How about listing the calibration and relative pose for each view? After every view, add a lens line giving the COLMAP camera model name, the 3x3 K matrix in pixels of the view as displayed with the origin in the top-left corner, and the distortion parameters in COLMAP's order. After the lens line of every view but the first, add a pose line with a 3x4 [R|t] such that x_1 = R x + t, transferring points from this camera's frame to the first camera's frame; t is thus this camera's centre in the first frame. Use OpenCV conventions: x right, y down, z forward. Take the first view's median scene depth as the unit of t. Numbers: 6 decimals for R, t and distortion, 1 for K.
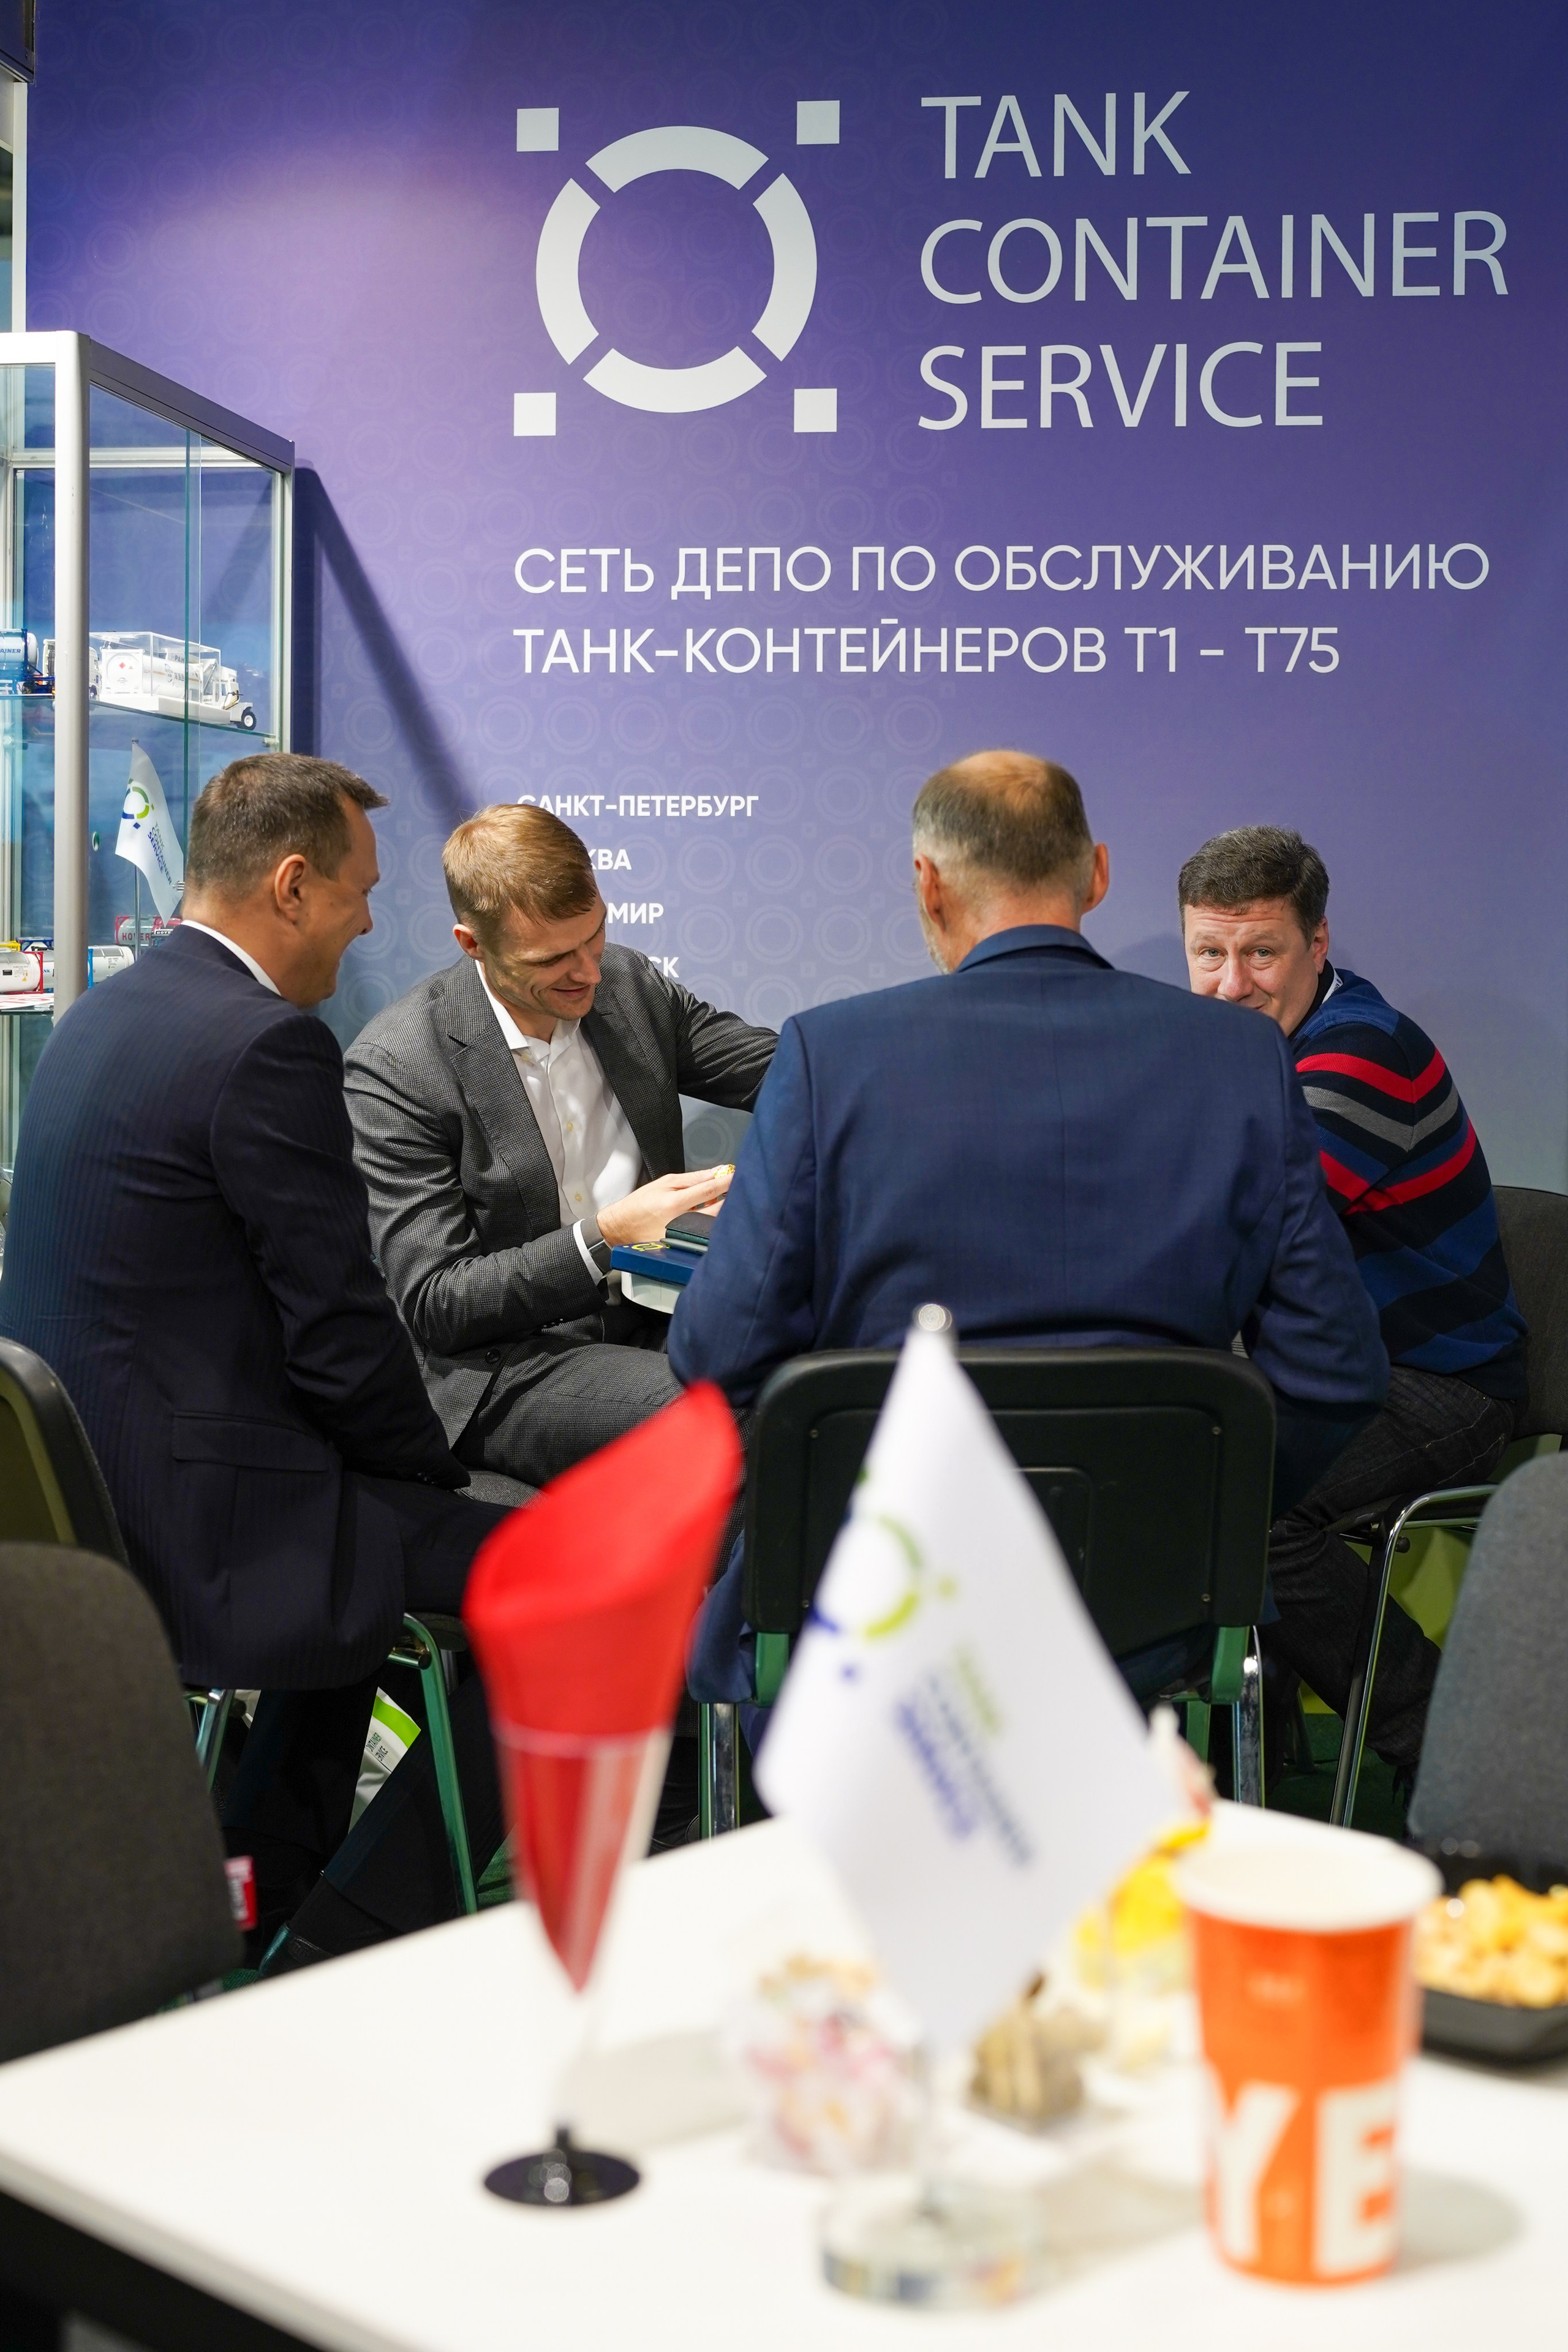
lens RADIAL K [[2805.7, 0, 789.0], [0, 2805.7, 878.2], [0, 0, 1]] dist [0.002005, 0.000000]
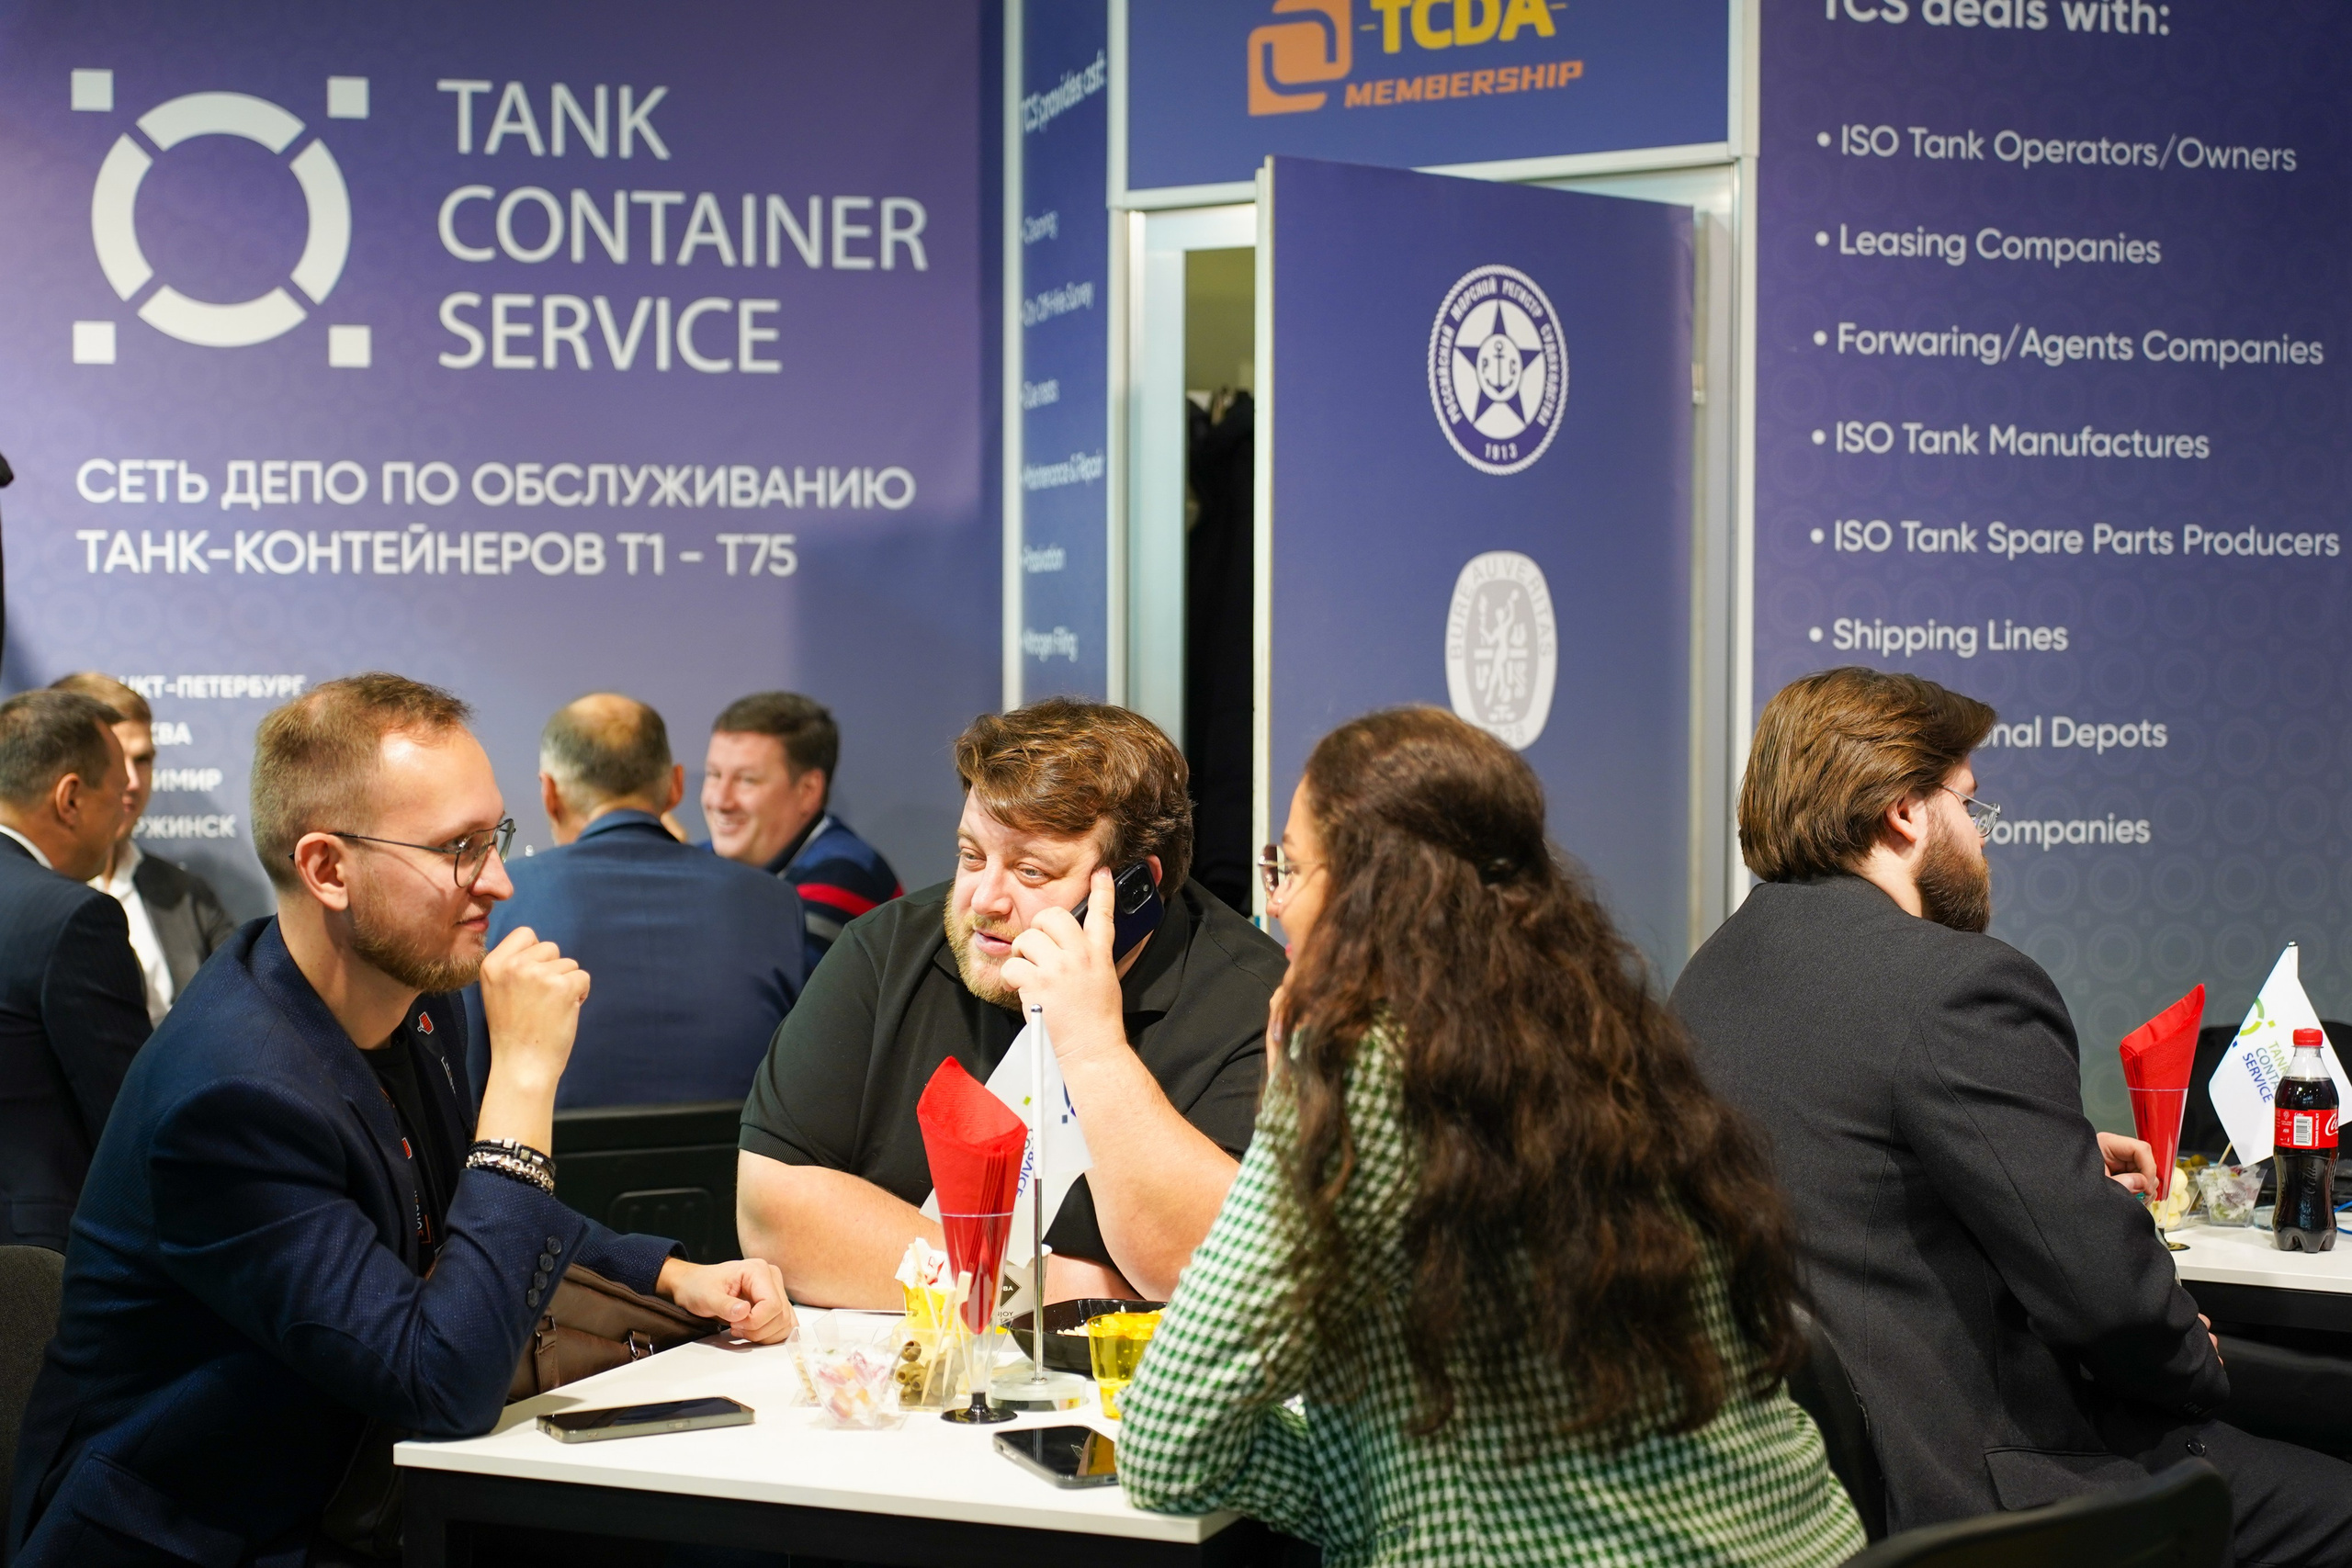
lens RADIAL K [[3638.4, 0, 1192.3], [0, 3638.4, 764.3], [0, 0, 1]] dist [0.007807, 0.000000]
pose [[0.946737, -0.019680, 0.321407, -0.149837], [0.005936, 0.999028, 0.043687, -0.057756], [-0.321954, -0.039452, 0.945933, -0.553760]]
